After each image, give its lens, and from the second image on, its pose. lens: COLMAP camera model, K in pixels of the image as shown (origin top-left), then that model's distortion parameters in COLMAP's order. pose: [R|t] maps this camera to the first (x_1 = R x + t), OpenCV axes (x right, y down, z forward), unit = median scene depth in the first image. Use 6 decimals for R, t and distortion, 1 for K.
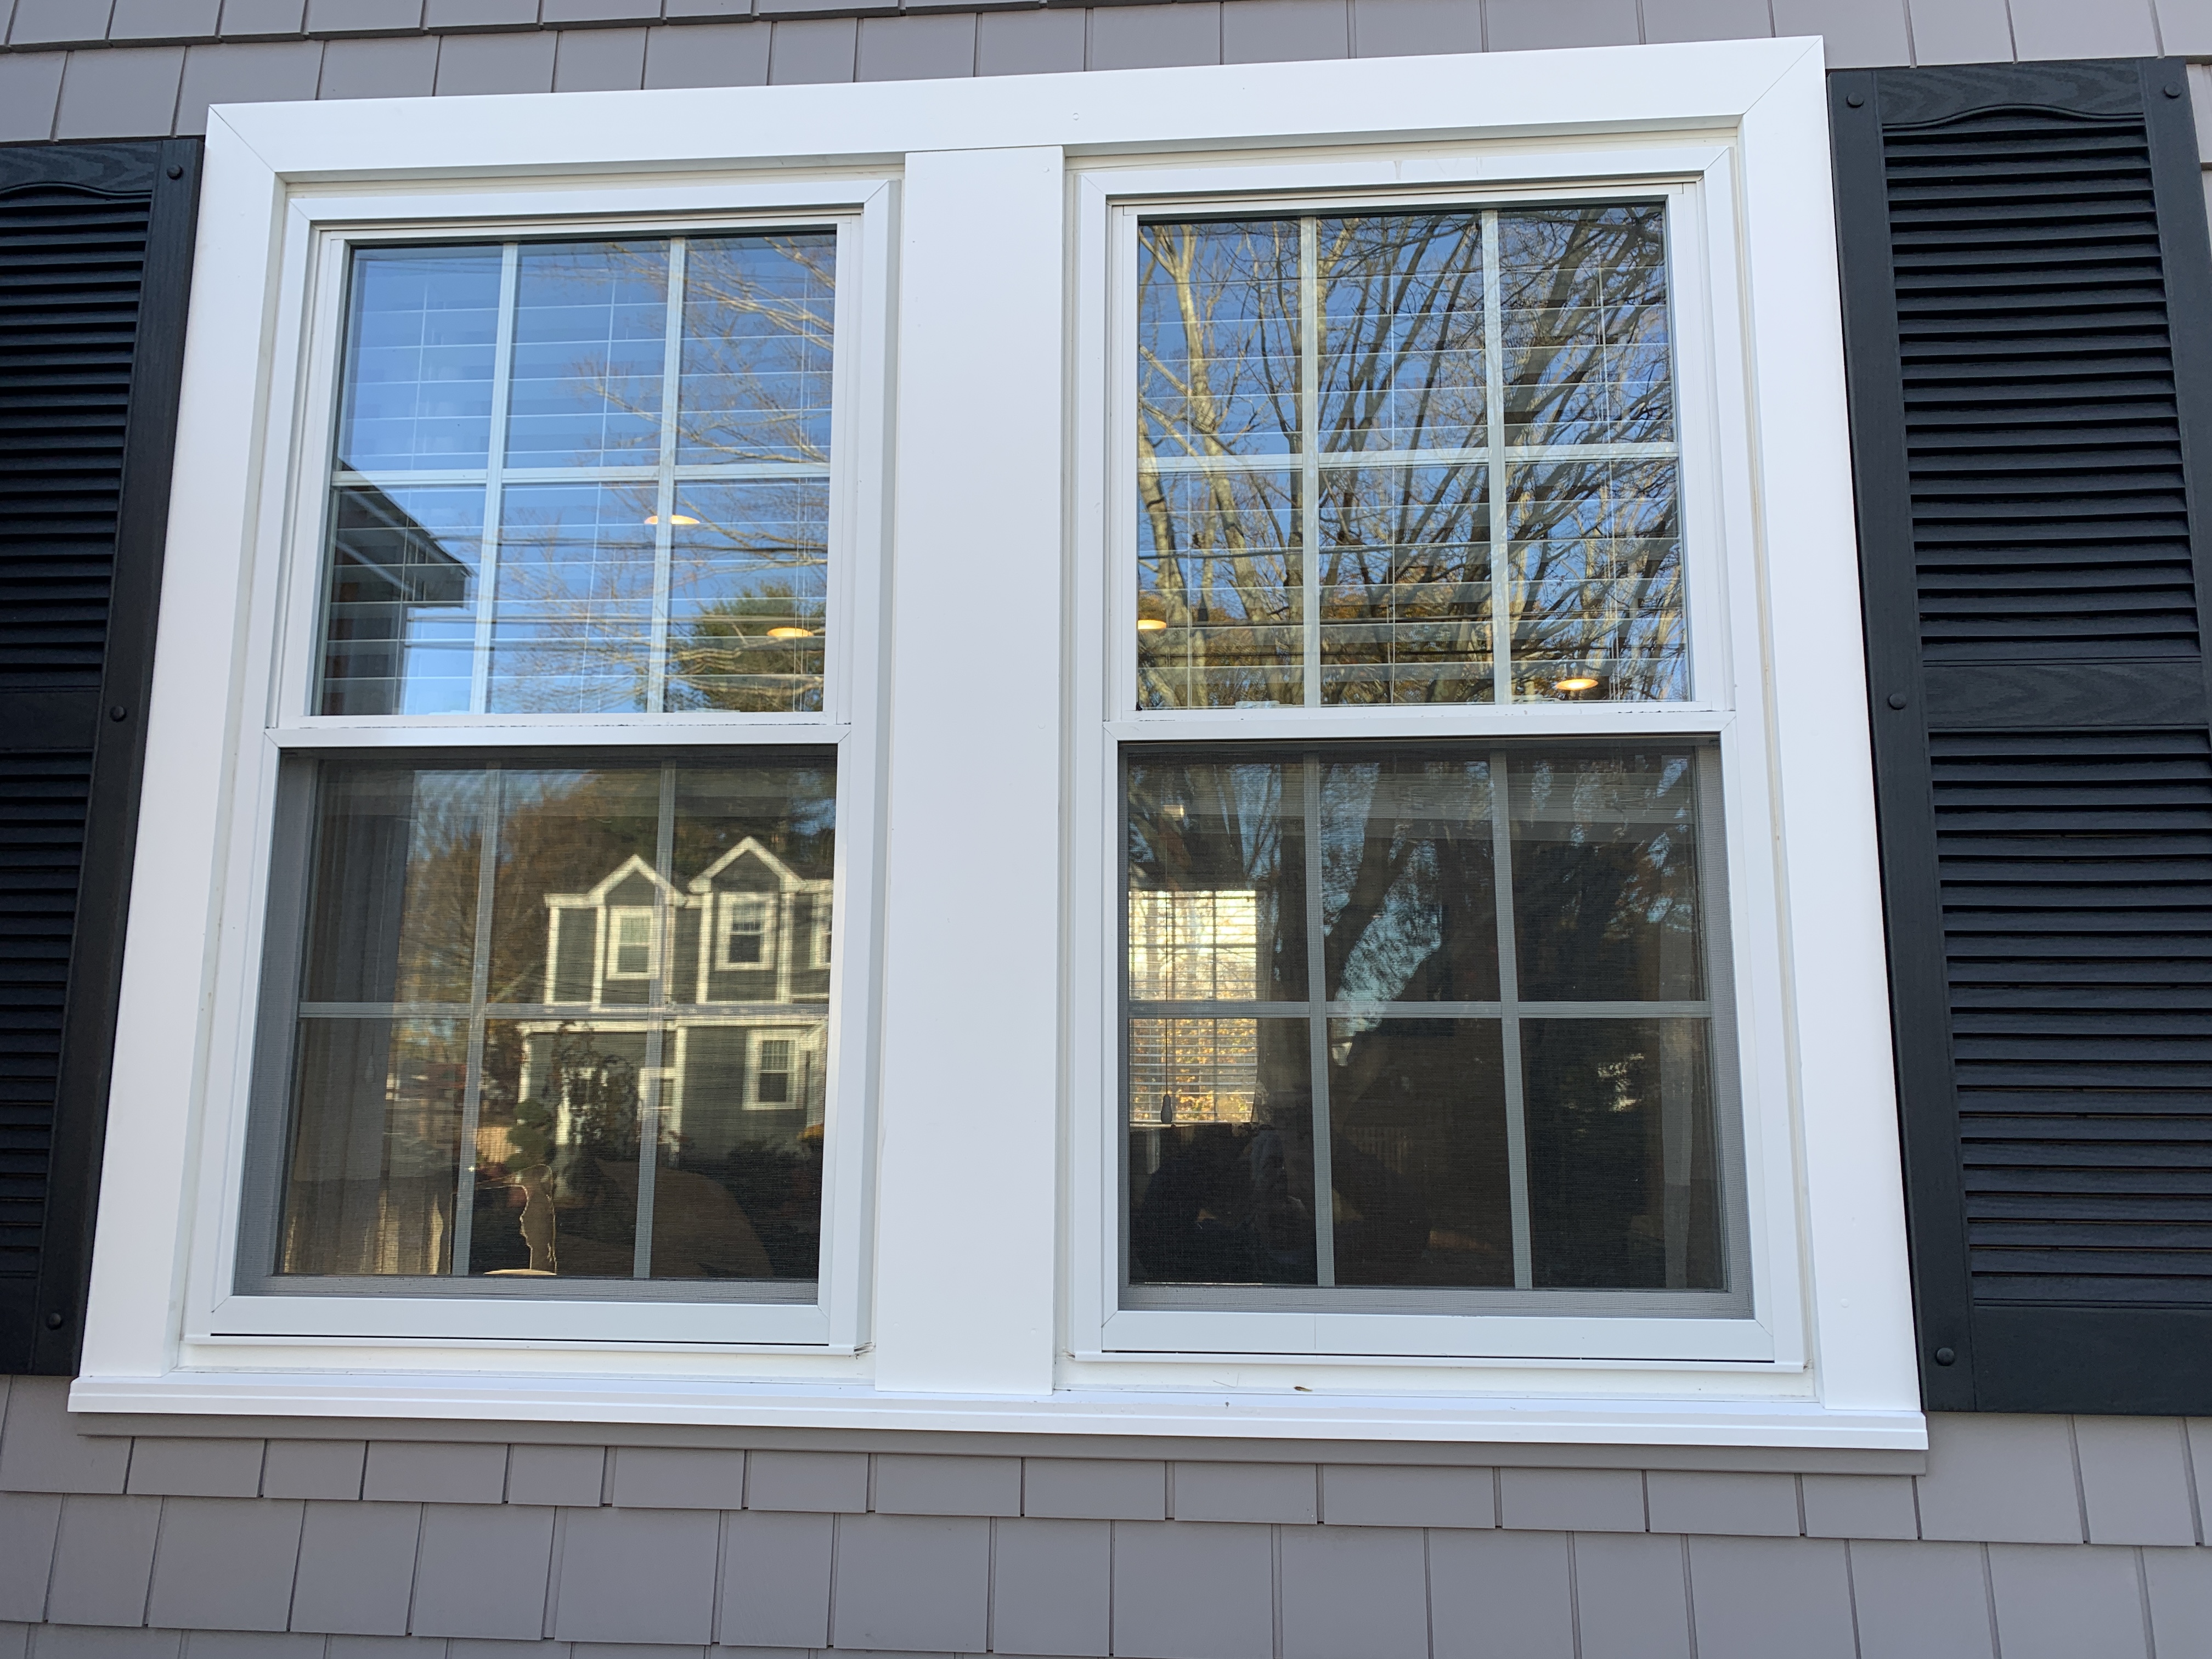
lens RADIAL K [[1501.6, 0, 1104.9], [0, 1501.6, 947.9], [0, 0, 1]] dist [0.002420, -0.002742]
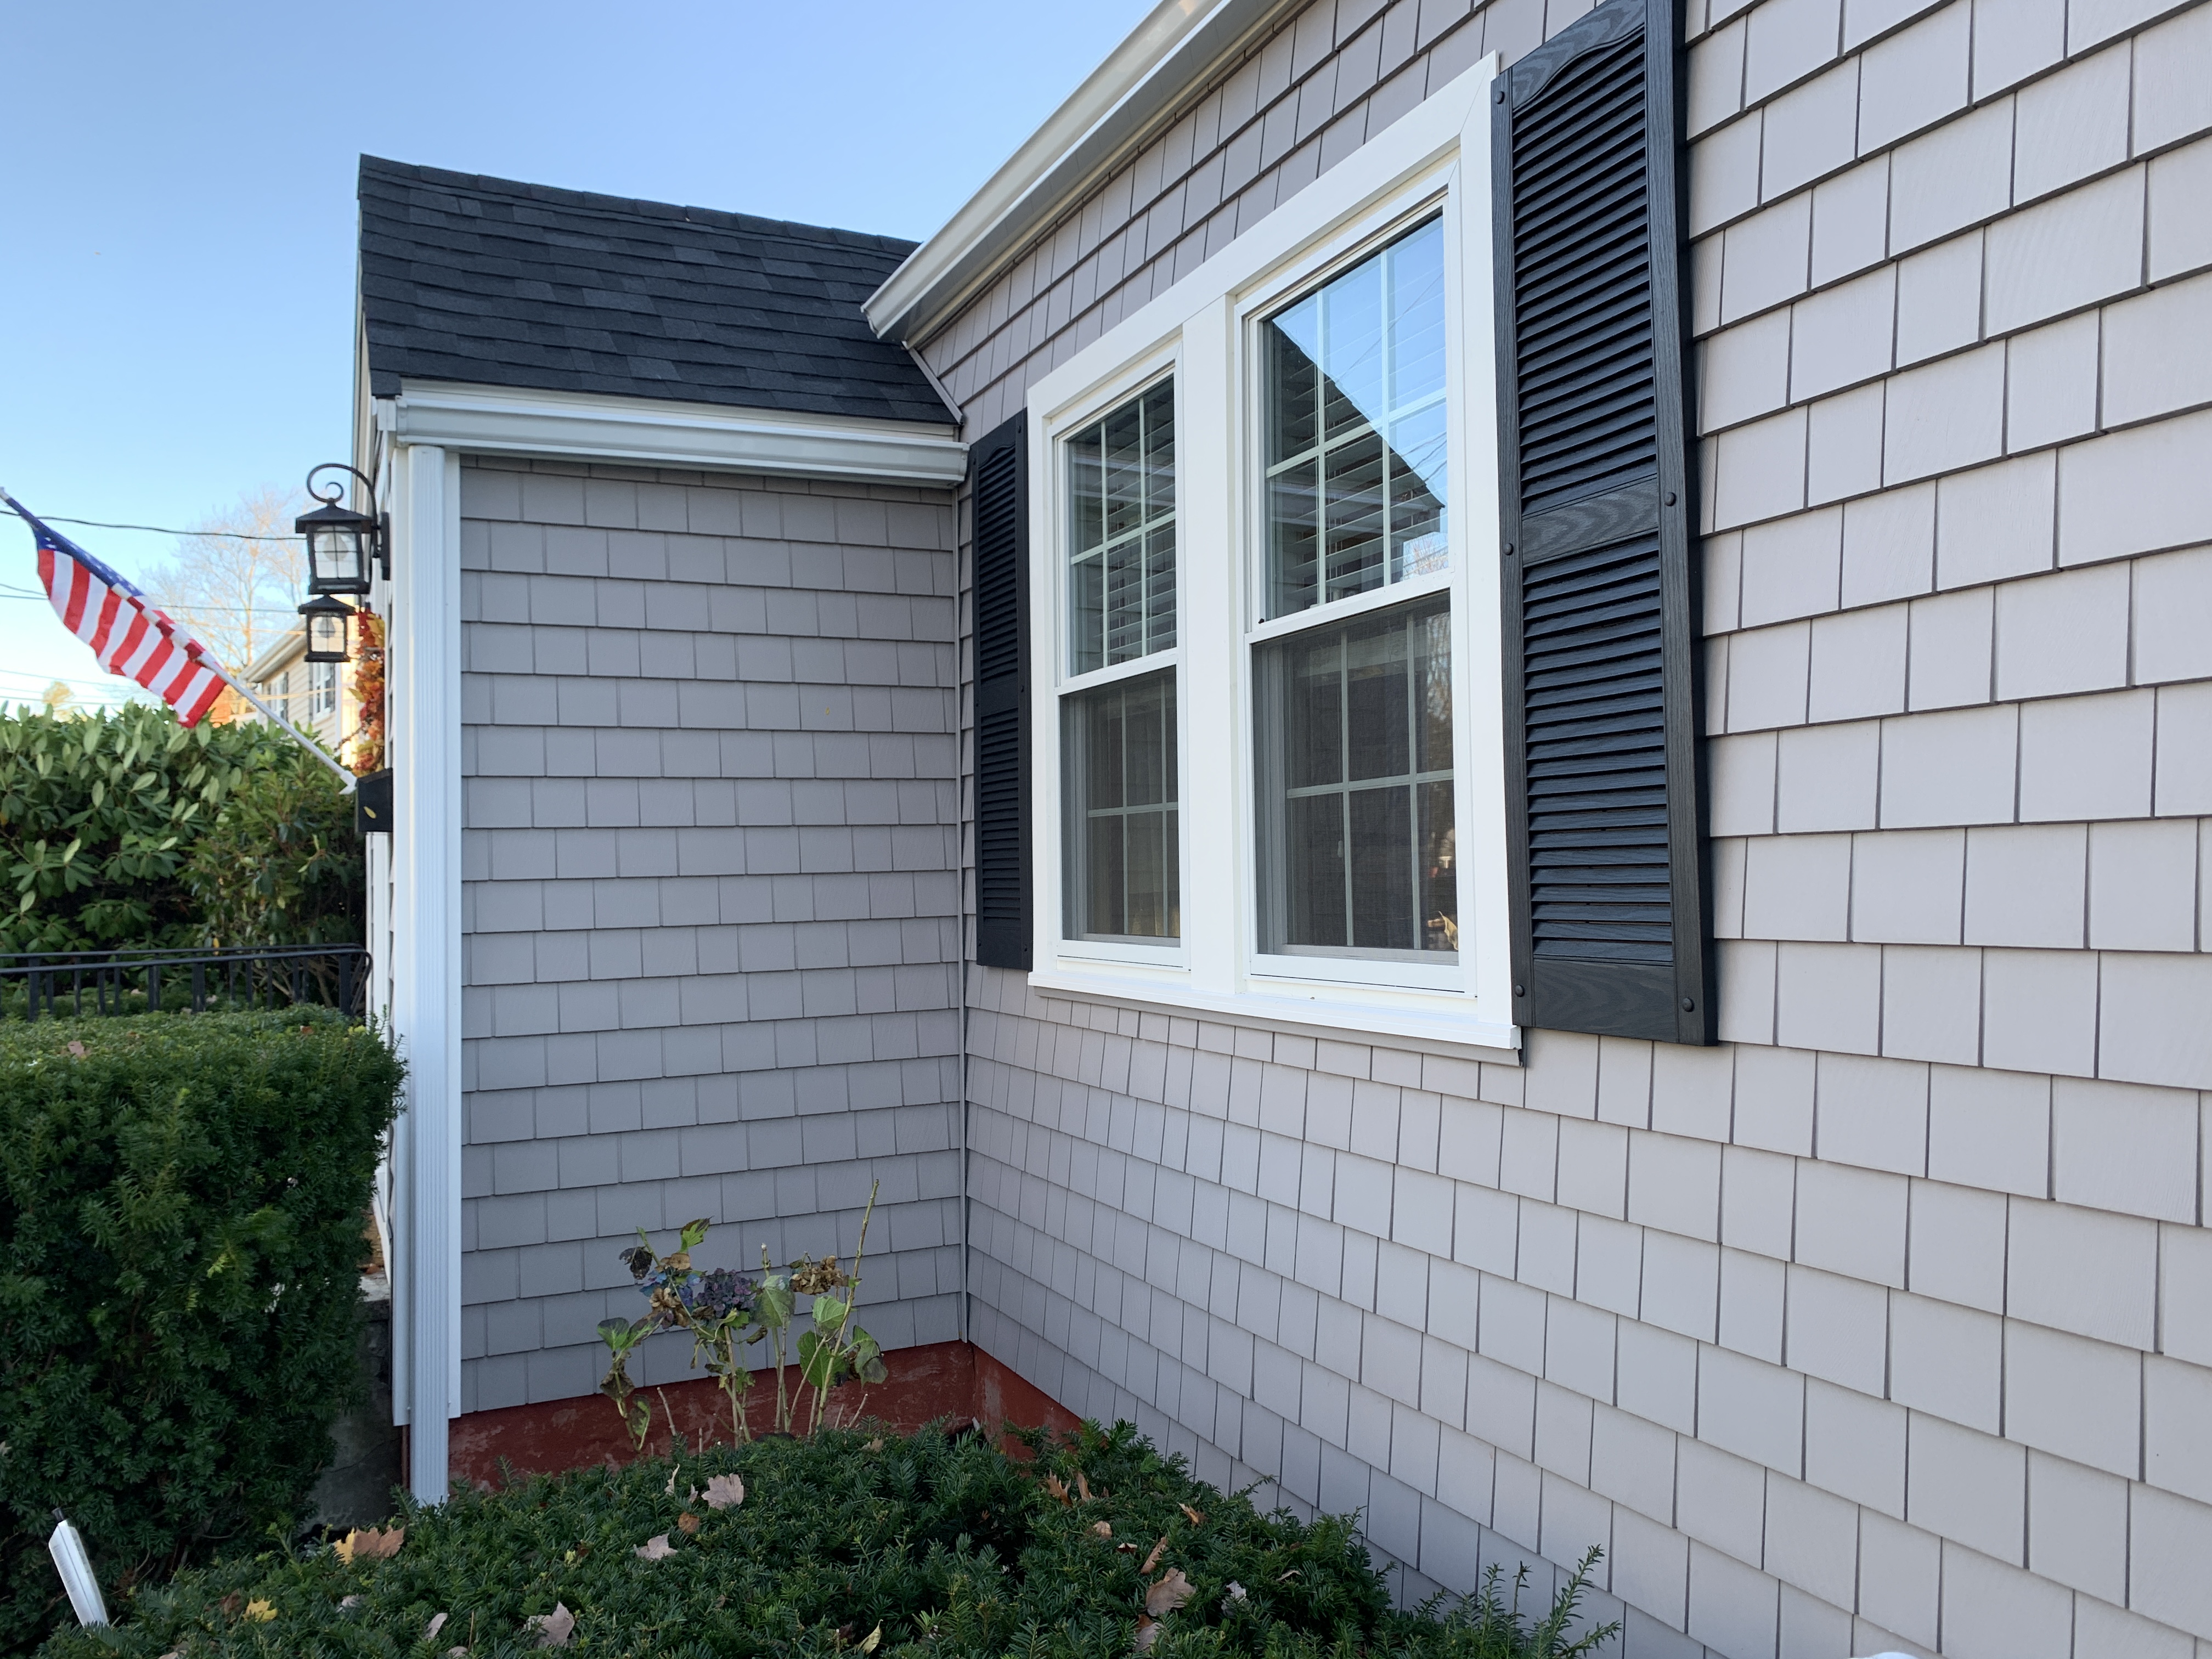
lens RADIAL K [[1629.9, 0, 1106.0], [0, 1629.9, 829.5], [0, 0, 1]] dist [0.002868, -0.096168]
pose [[0.471904, -0.046191, -0.880439, 1.696312], [0.151008, 0.988104, 0.029099, -0.003028], [0.868622, -0.146686, 0.473265, -0.116417]]
